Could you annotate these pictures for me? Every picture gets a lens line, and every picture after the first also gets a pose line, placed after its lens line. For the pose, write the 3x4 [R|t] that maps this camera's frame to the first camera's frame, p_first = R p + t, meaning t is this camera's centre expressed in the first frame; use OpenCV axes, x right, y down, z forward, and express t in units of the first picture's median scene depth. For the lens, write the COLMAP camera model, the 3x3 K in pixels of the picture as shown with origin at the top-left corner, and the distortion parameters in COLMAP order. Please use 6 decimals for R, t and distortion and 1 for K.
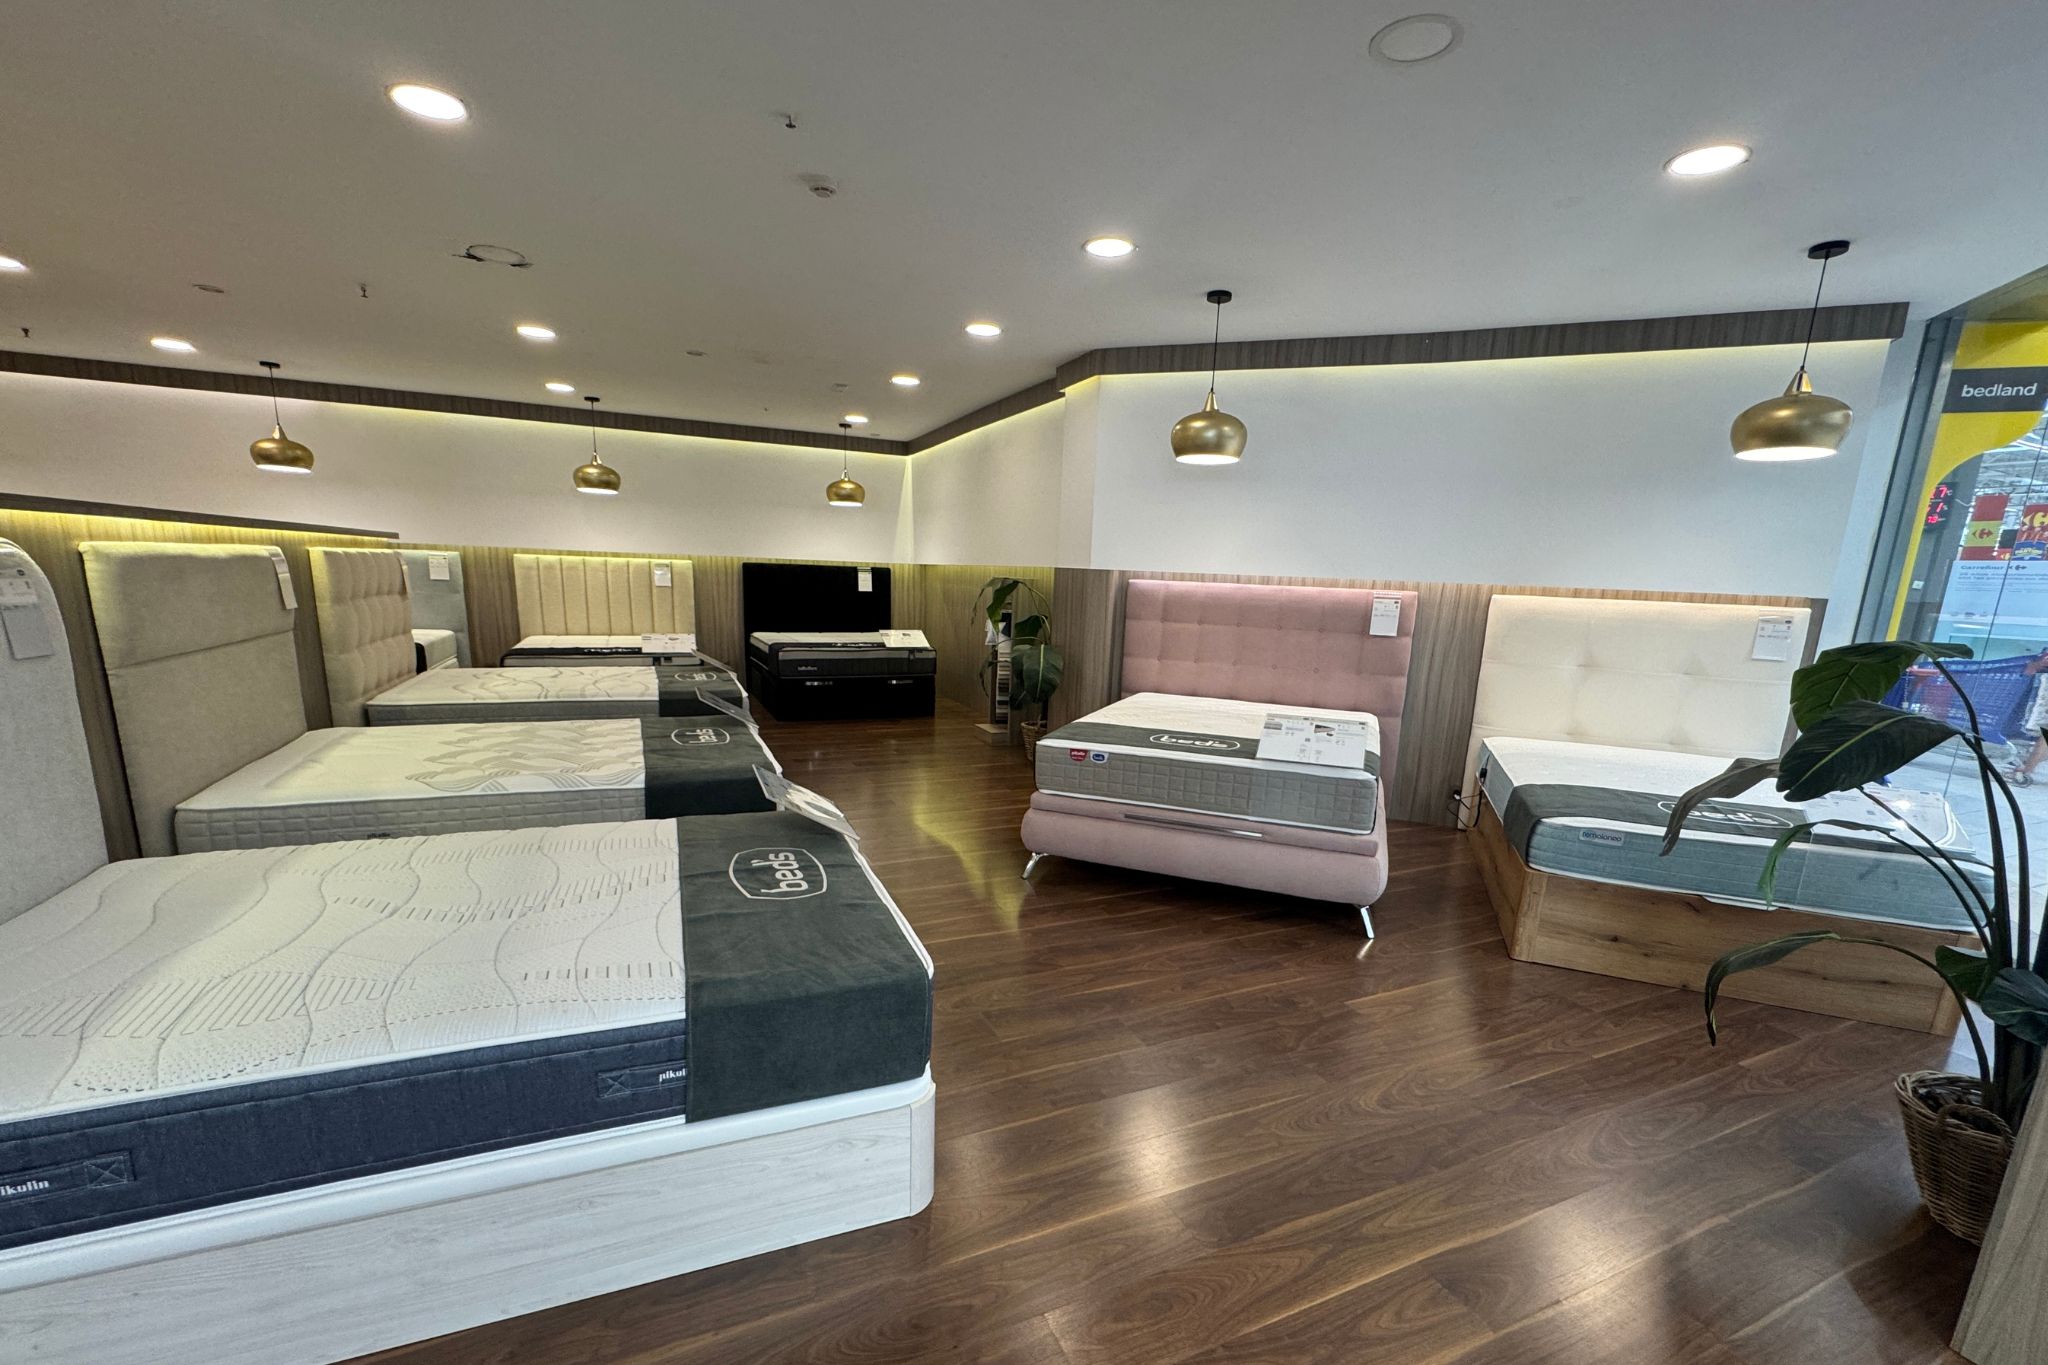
lens RADIAL K [[856.1, 0, 1031.5], [0, 856.1, 766.1], [0, 0, 1]] dist [-0.003344, -0.000107]
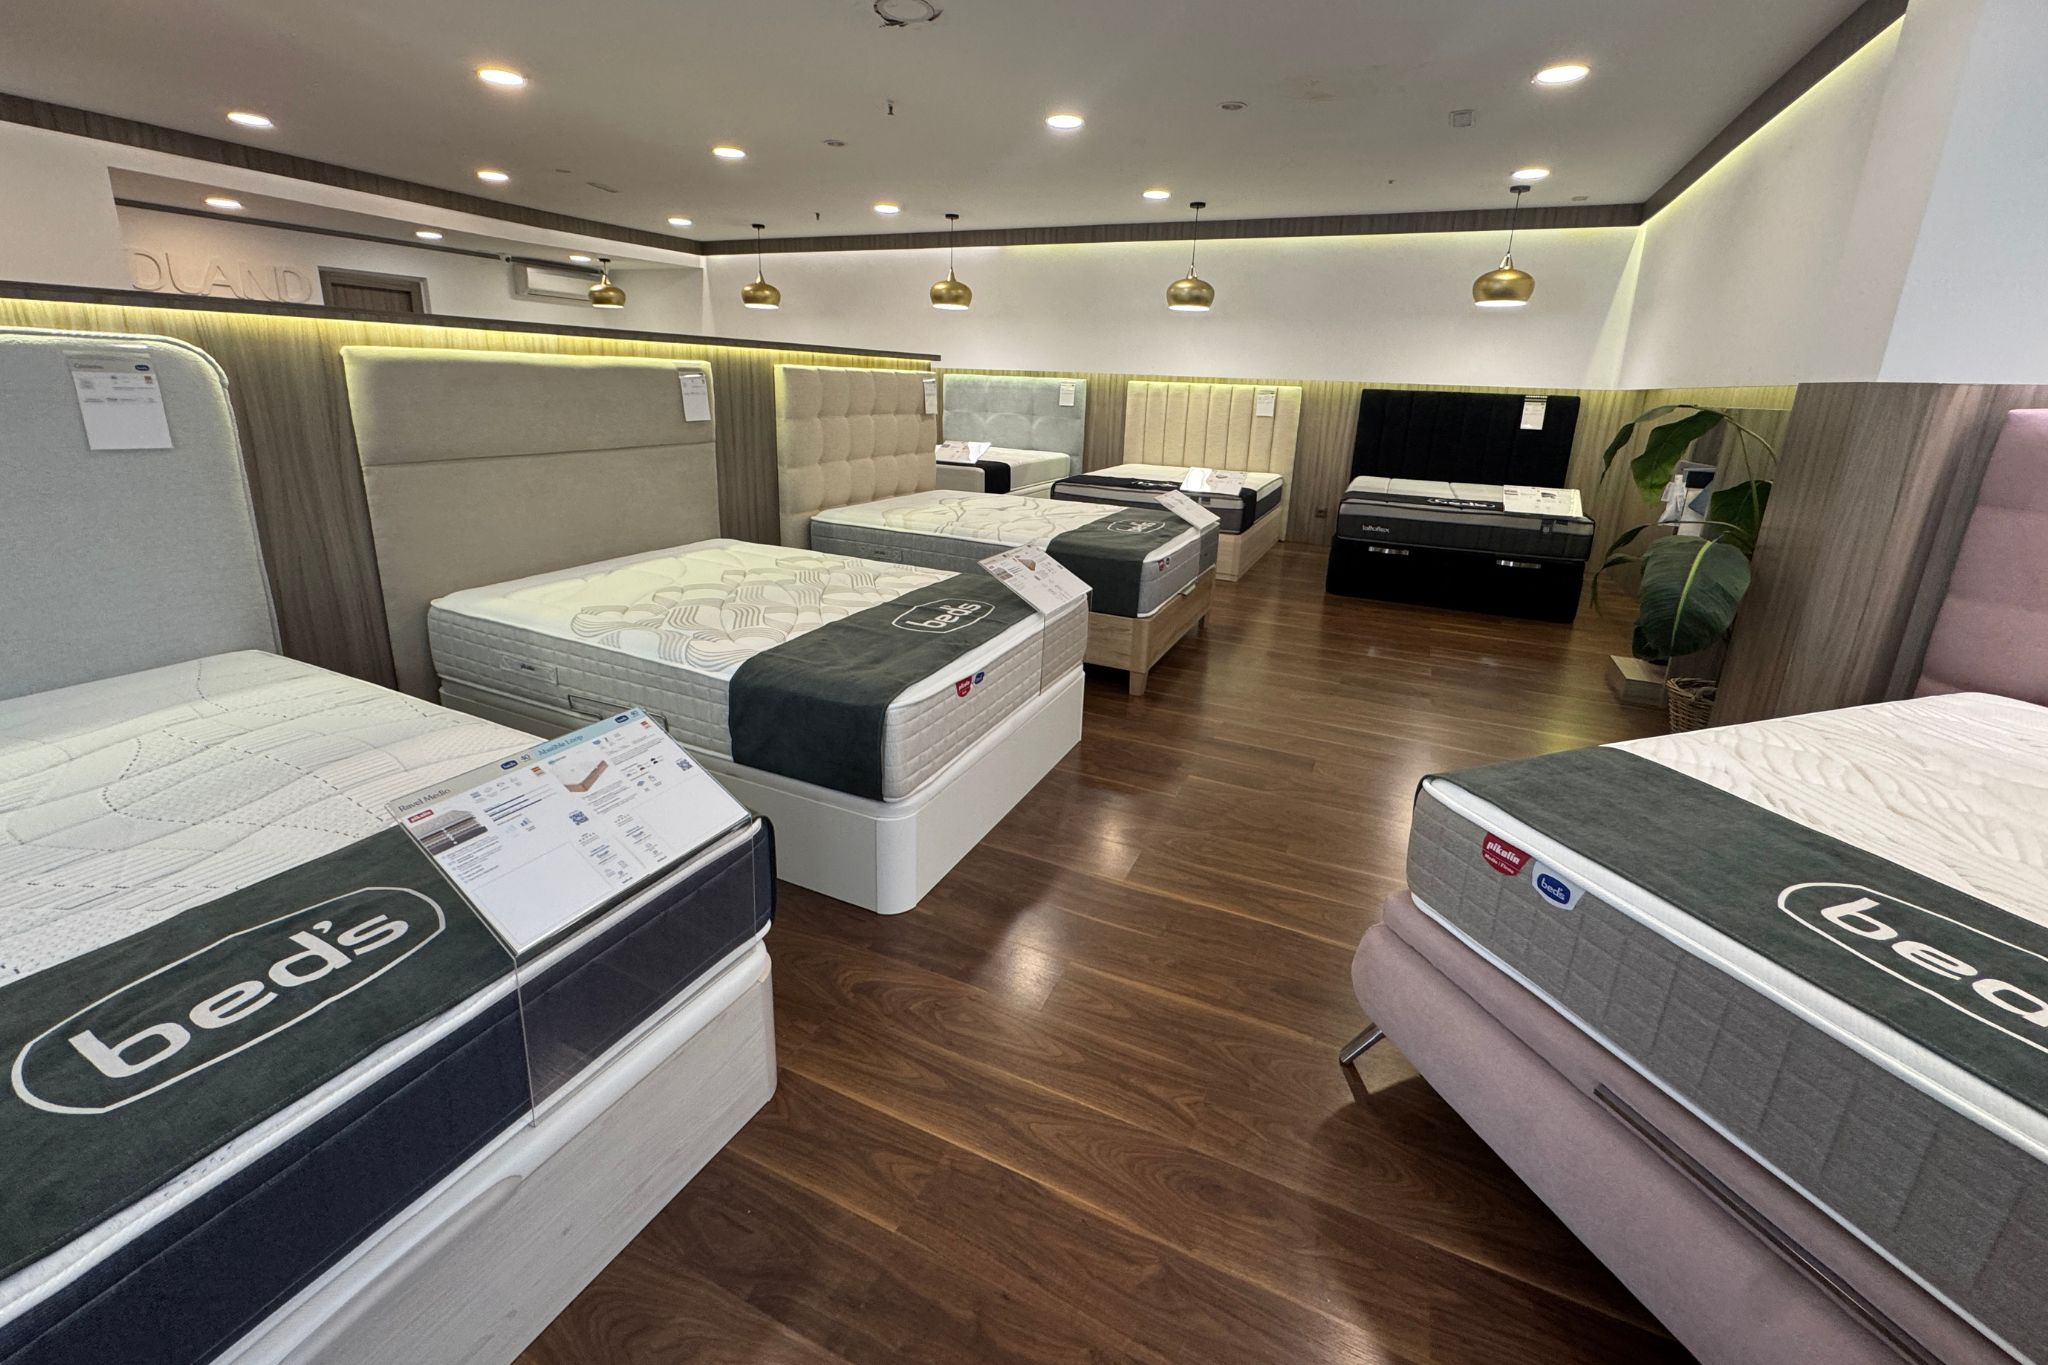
lens RADIAL K [[834.5, 0, 1028.5], [0, 834.5, 602.8], [0, 0, 1]] dist [-0.002007, 0.000070]
pose [[0.654202, 0.180697, -0.734417, 0.117202], [-0.177600, 0.980591, 0.083065, -0.081261], [0.735172, 0.076091, 0.673596, 0.415186]]
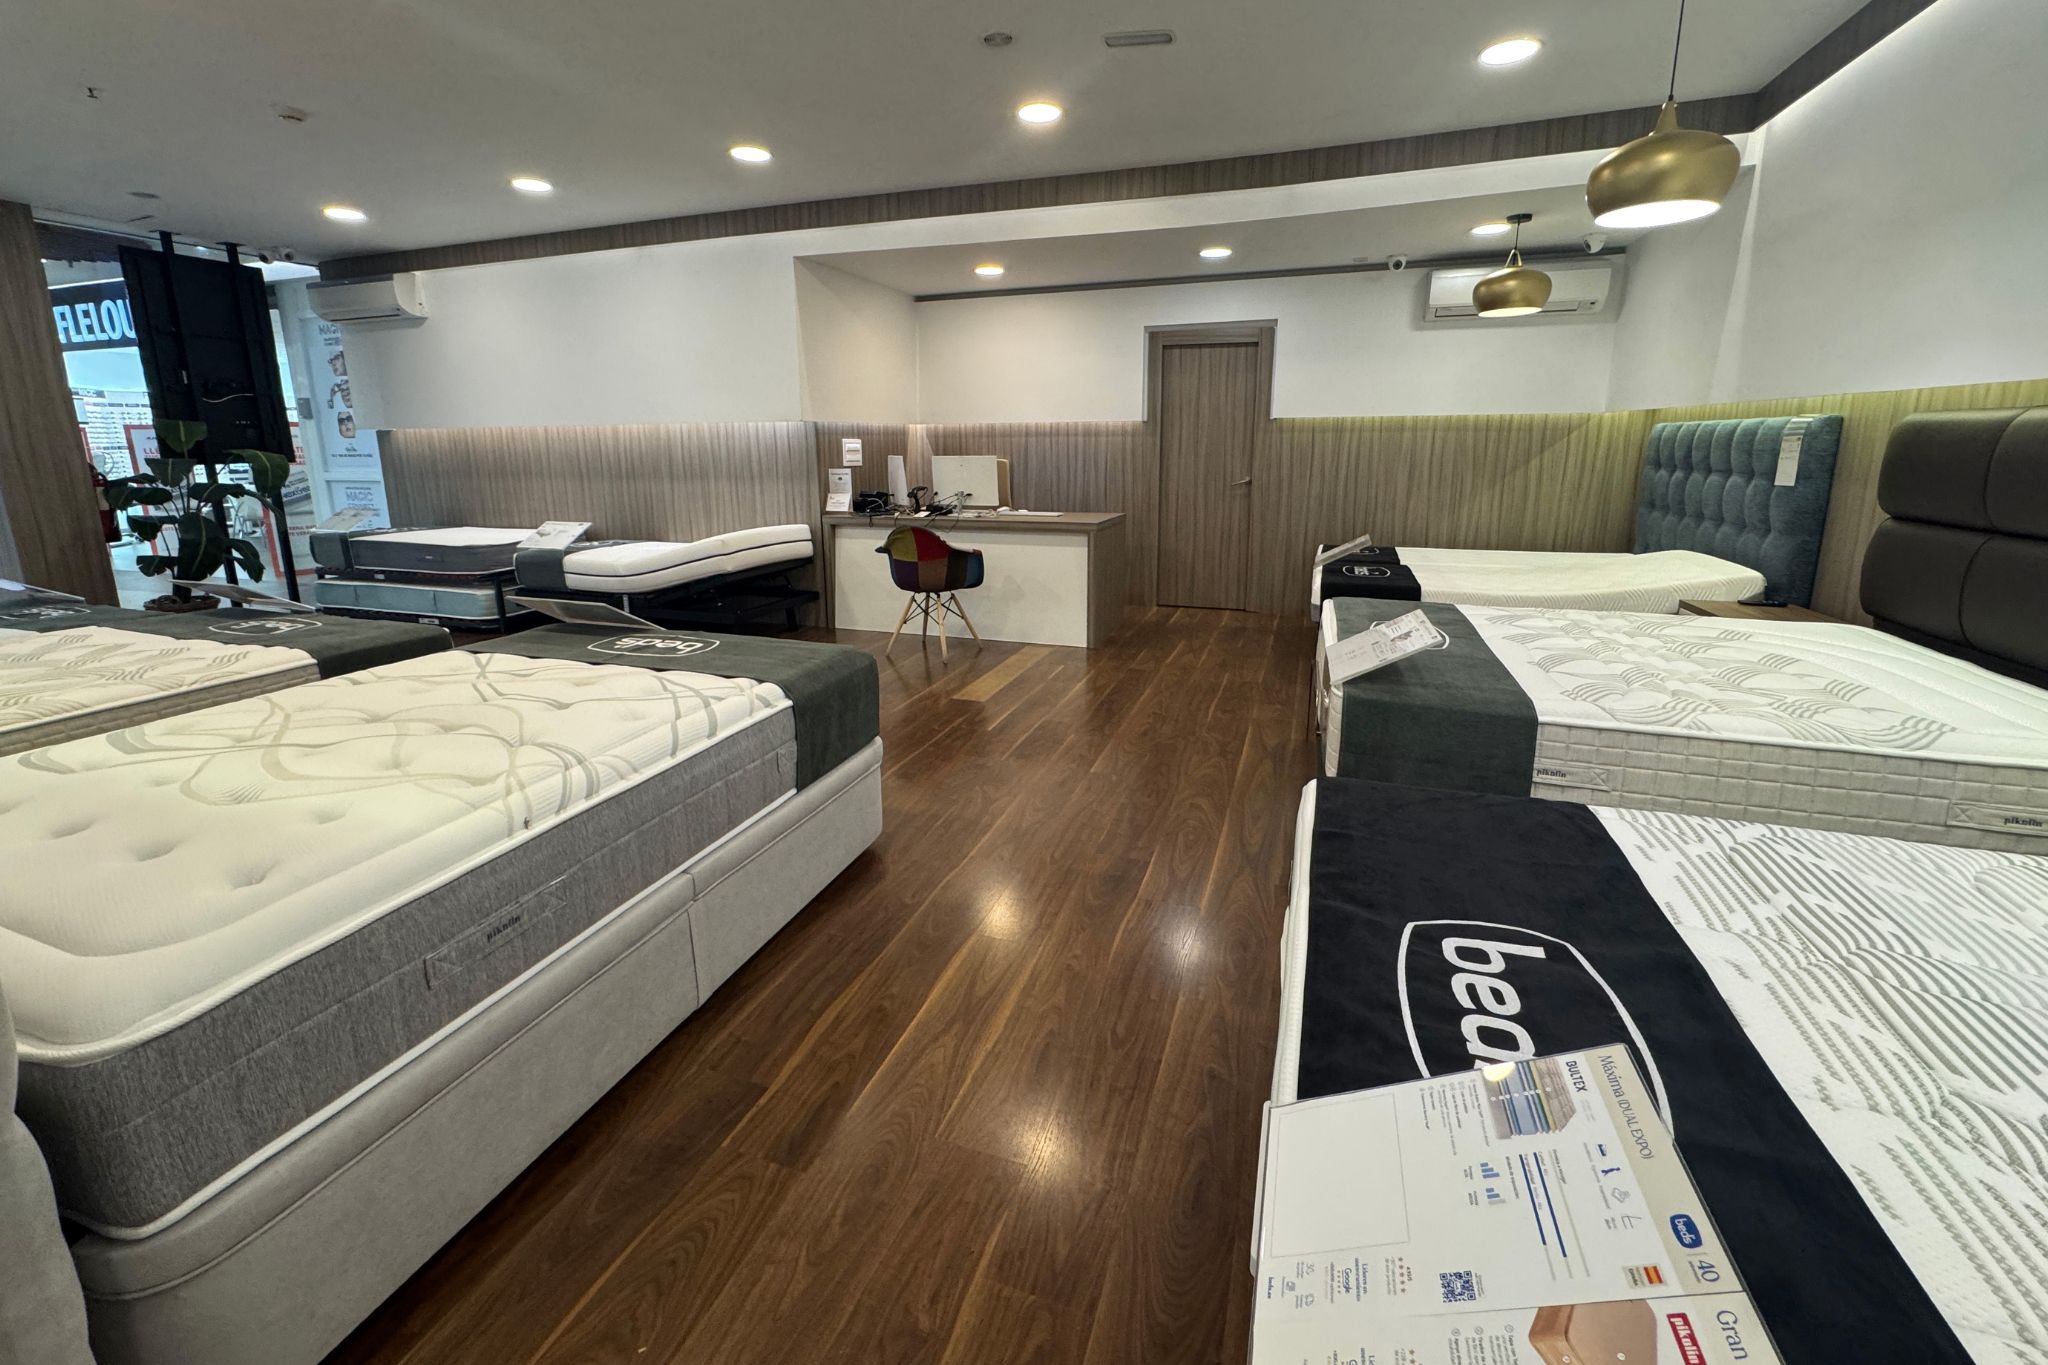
lens RADIAL K [[834.5, 0, 1028.5], [0, 834.5, 602.8], [0, 0, 1]] dist [-0.002007, 0.000070]
pose [[-0.688543, 0.107110, -0.717242, -0.820629], [-0.178119, 0.933758, 0.310435, -0.279129], [0.702981, 0.341503, -0.623854, 1.158018]]
